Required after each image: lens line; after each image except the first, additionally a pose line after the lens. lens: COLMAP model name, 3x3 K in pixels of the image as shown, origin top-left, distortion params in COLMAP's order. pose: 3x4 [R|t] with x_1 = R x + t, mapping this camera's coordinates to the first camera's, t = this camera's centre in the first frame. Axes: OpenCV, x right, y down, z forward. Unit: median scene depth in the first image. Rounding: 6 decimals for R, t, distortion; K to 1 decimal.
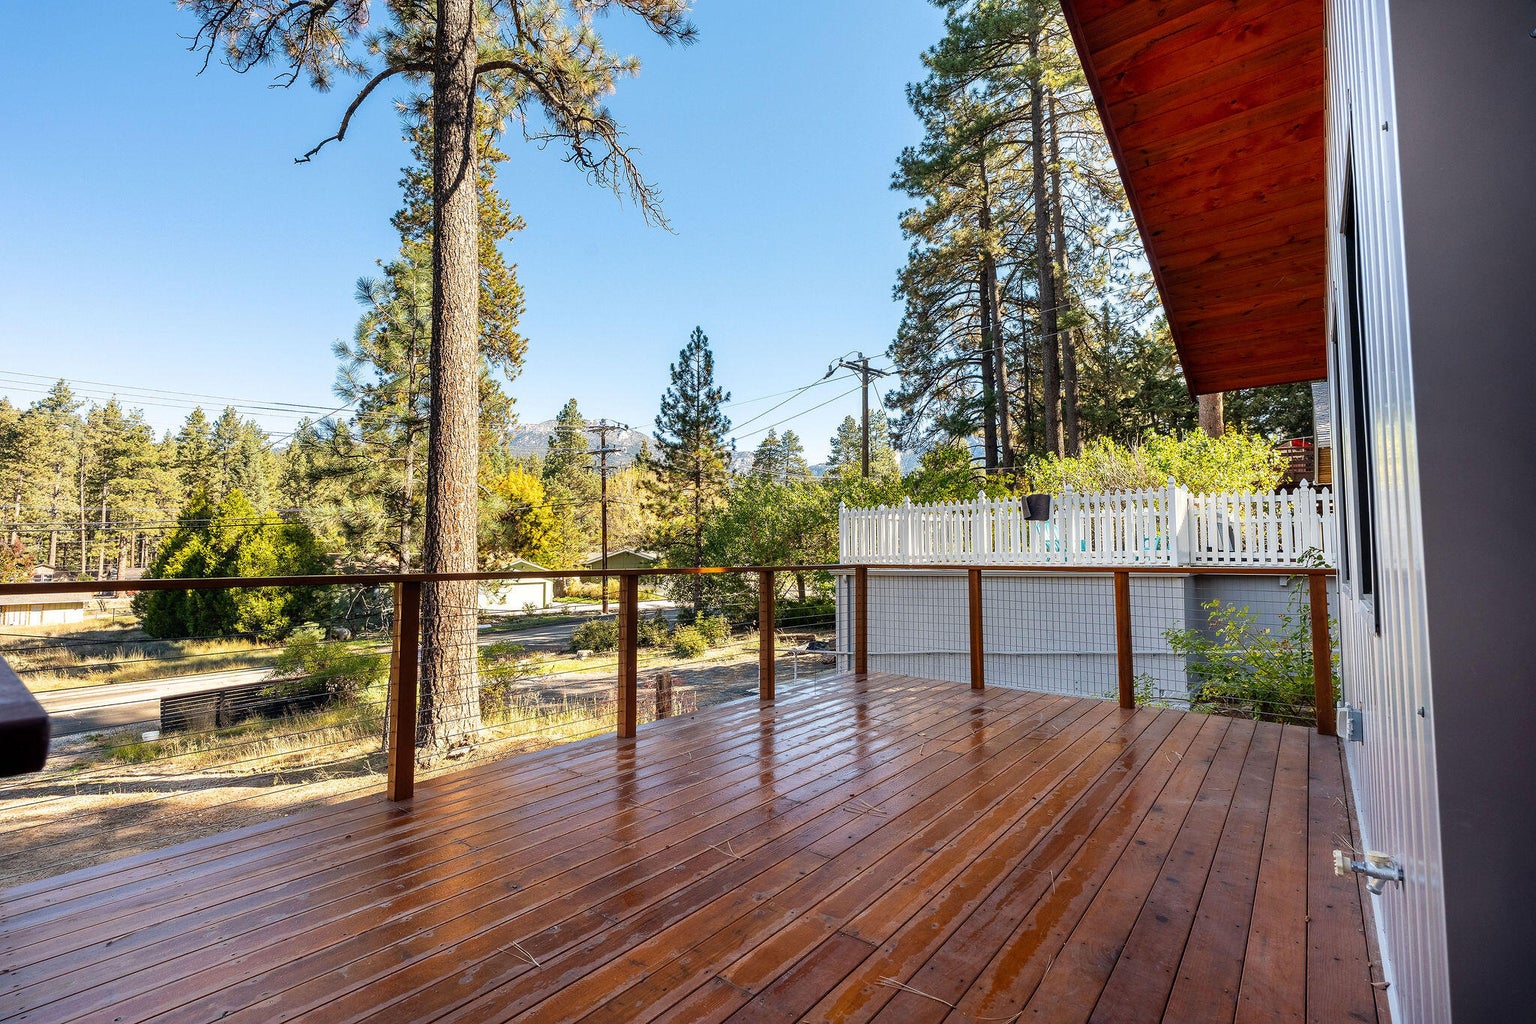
lens RADIAL K [[700.1, 0, 766.6], [0, 700.1, 510.1], [0, 0, 1]] dist [-0.003379, 0.000856]
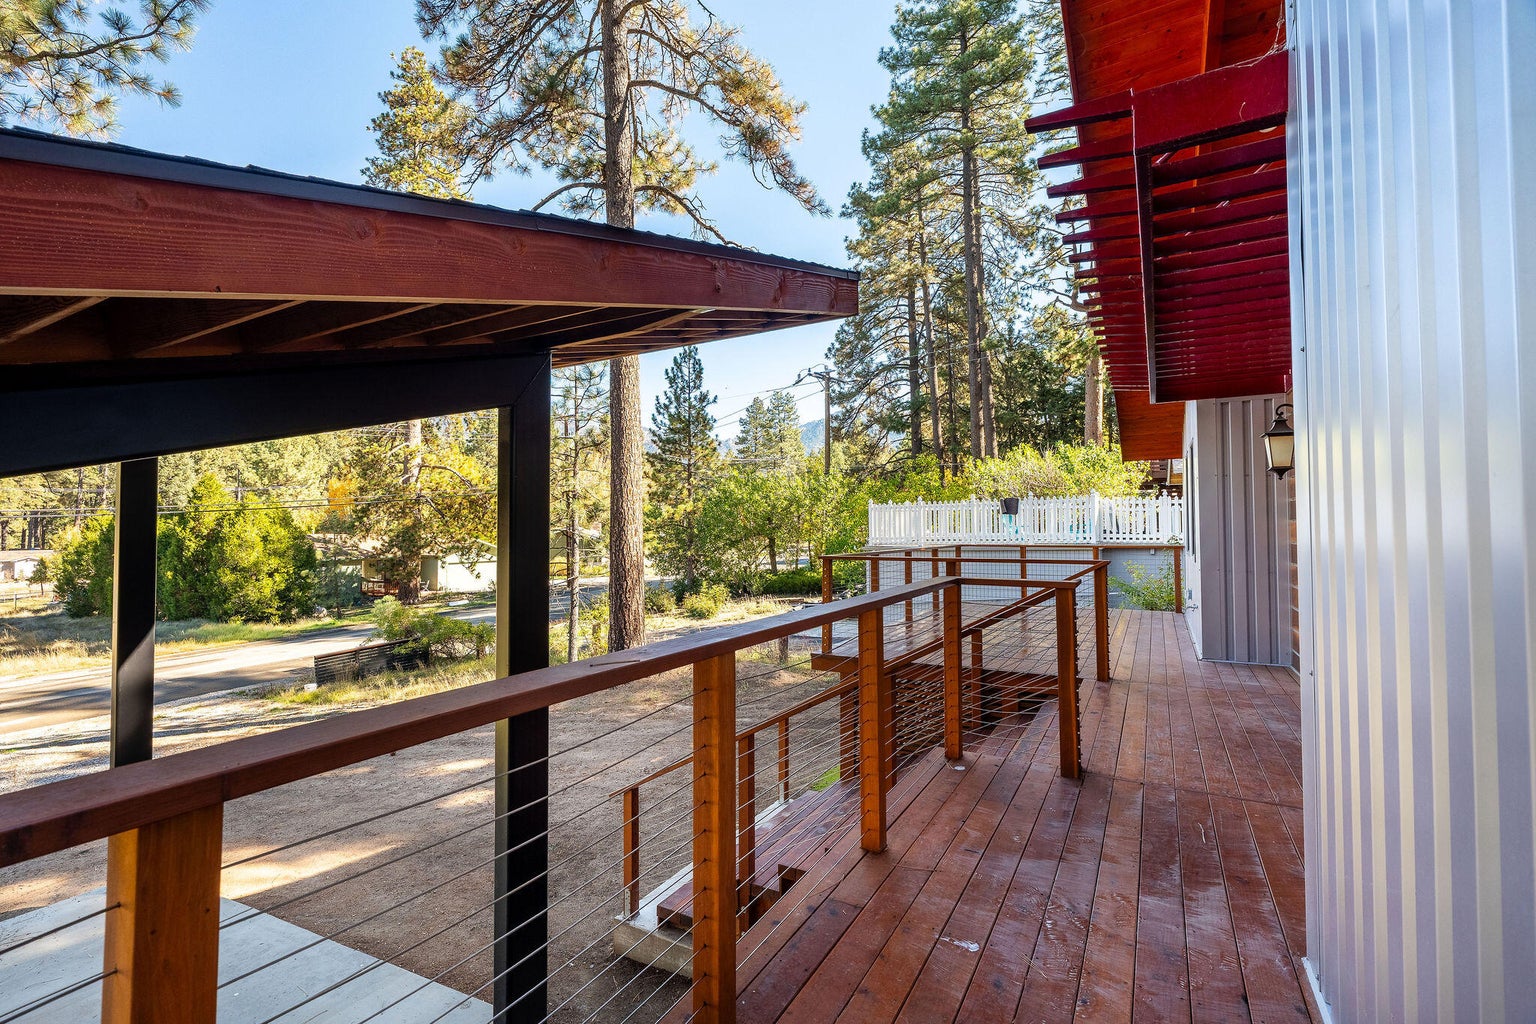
lens RADIAL K [[700.1, 0, 770.9], [0, 700.1, 513.4], [0, 0, 1]] dist [-0.003379, 0.000856]
pose [[0.987484, -0.001905, 0.157708, -0.129652], [-0.004191, 0.999257, 0.038317, -0.015047], [-0.157664, -0.038499, 0.986742, -0.153426]]
